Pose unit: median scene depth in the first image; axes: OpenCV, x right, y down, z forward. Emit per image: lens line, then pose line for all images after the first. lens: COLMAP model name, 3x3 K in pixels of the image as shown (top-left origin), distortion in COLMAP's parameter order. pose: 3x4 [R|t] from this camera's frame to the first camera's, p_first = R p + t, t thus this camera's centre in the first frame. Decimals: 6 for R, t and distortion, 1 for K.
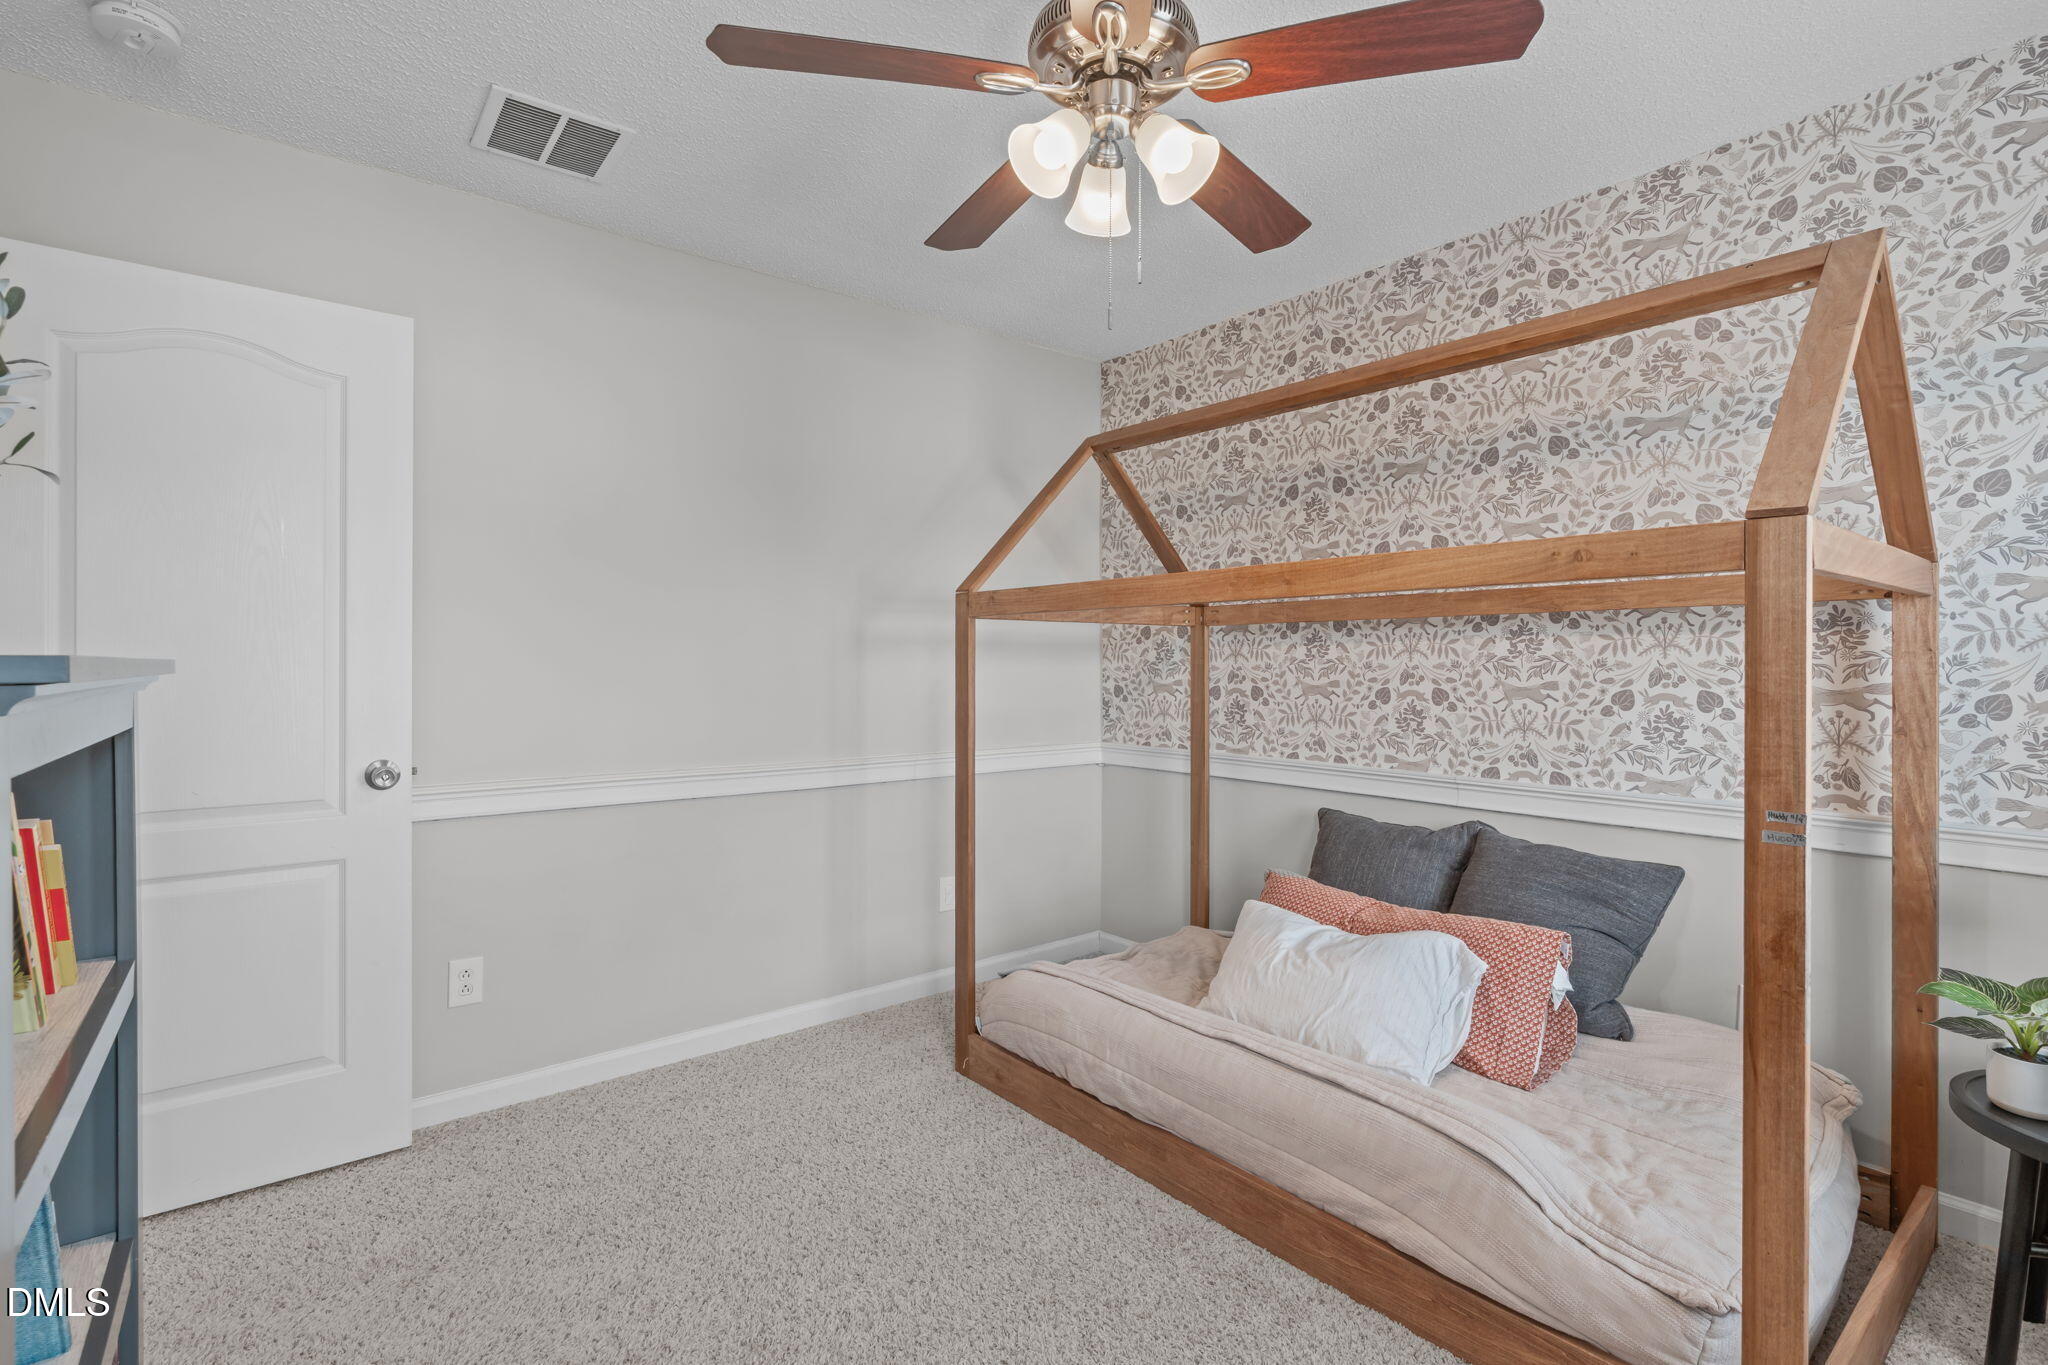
lens RADIAL K [[943.9, 0, 1024.0], [0, 943.9, 682.5], [0, 0, 1]] dist [-0.002822, 0.000887]
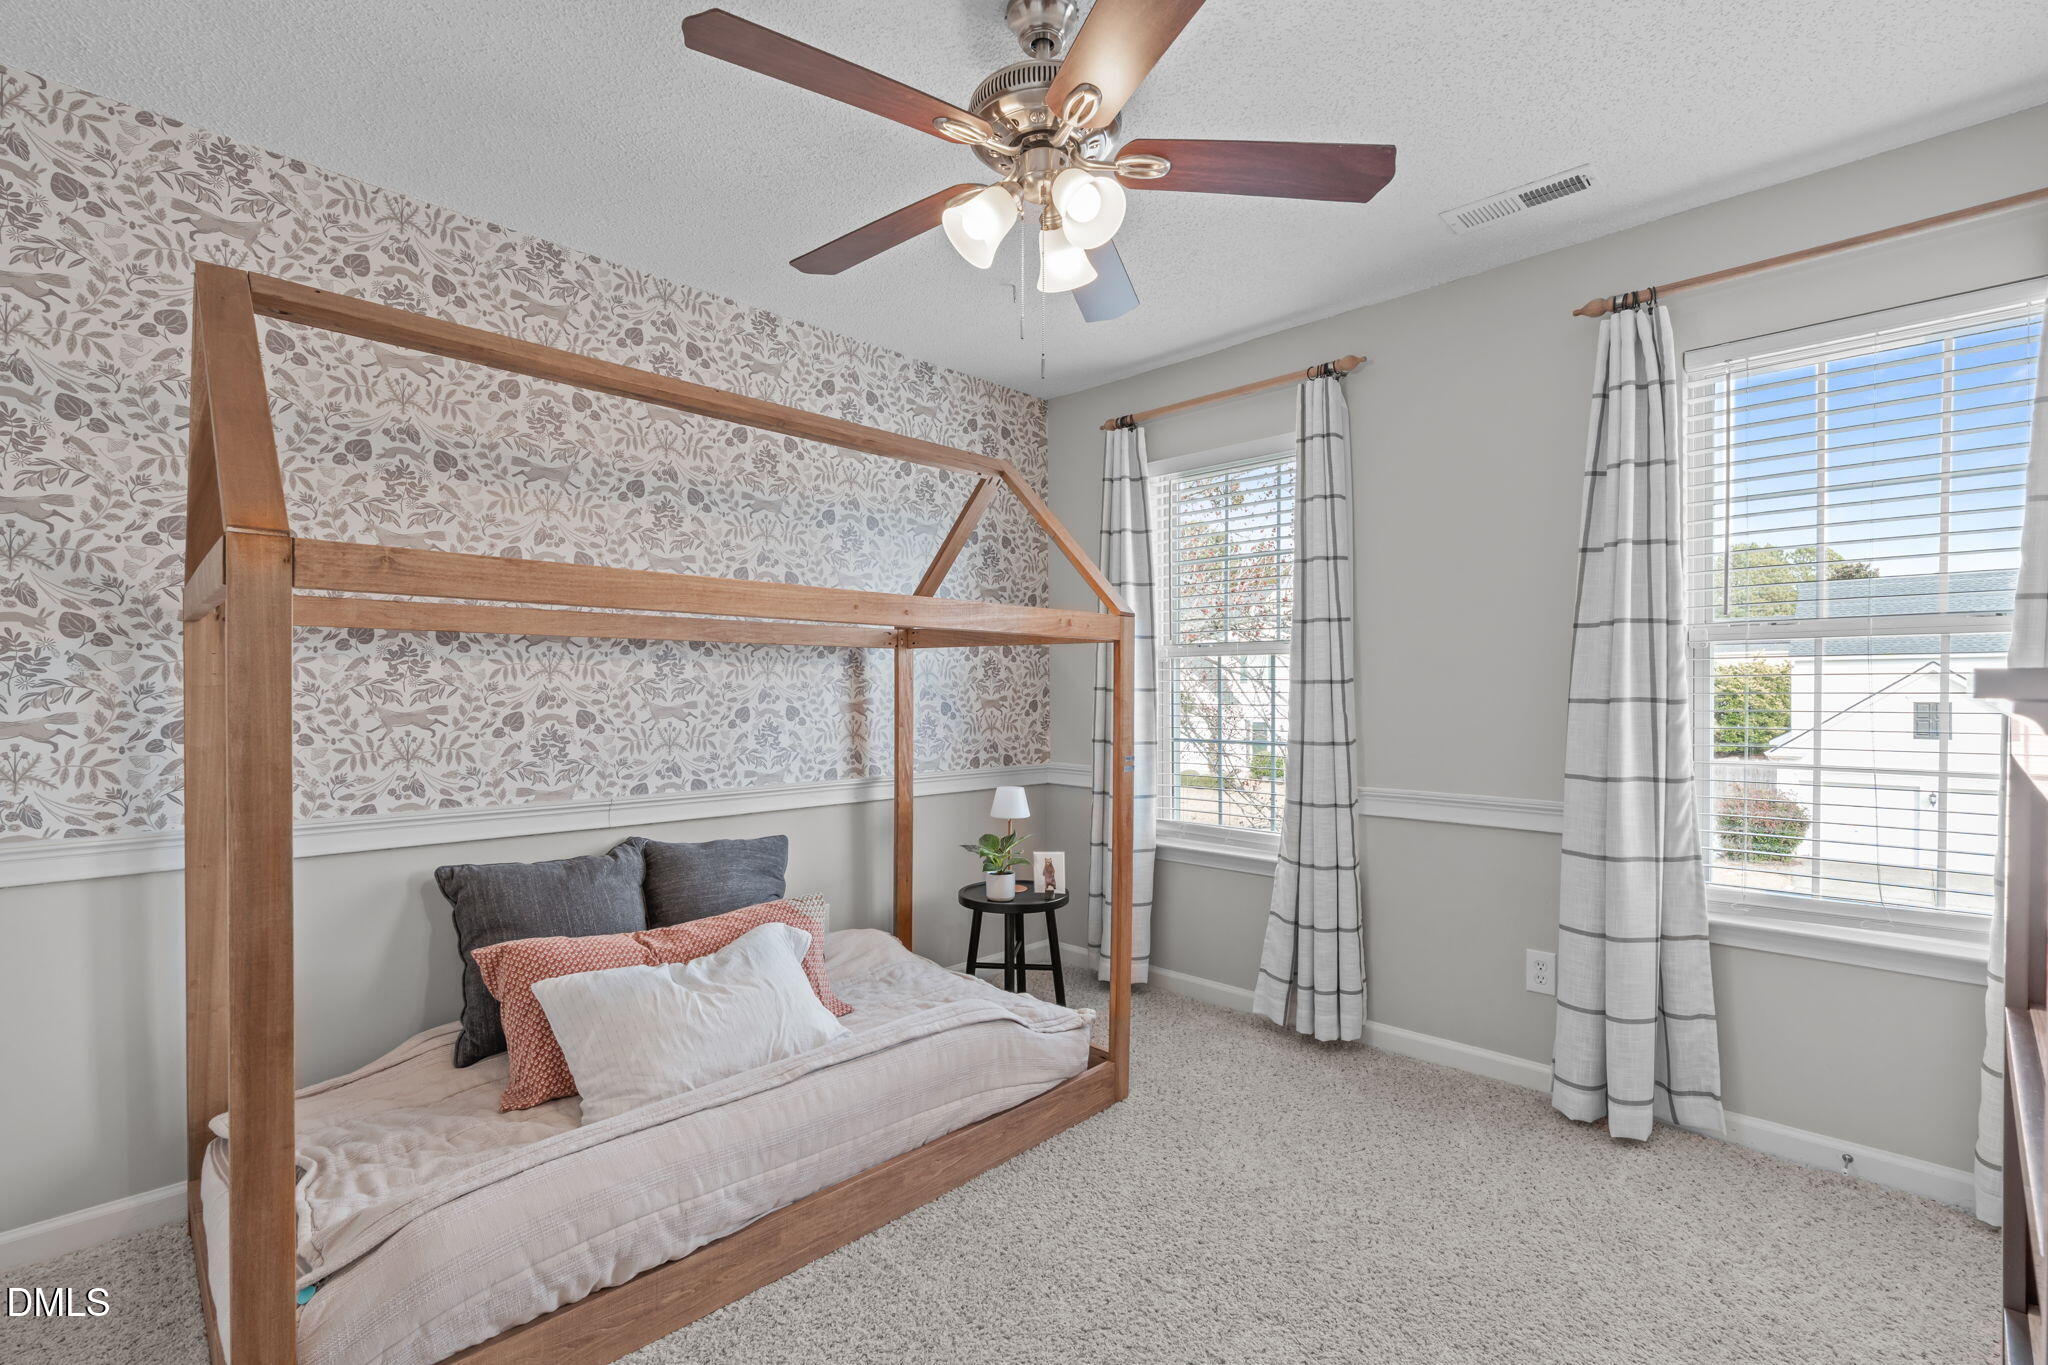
lens RADIAL K [[899.2, 0, 1019.2], [0, 899.2, 718.9], [0, 0, 1]] dist [-0.001888, 0.000530]
pose [[-0.084574, -0.029723, 0.995974, -0.517316], [0.021492, 0.999268, 0.031646, -0.005123], [-0.996185, 0.024082, -0.083873, 0.631224]]
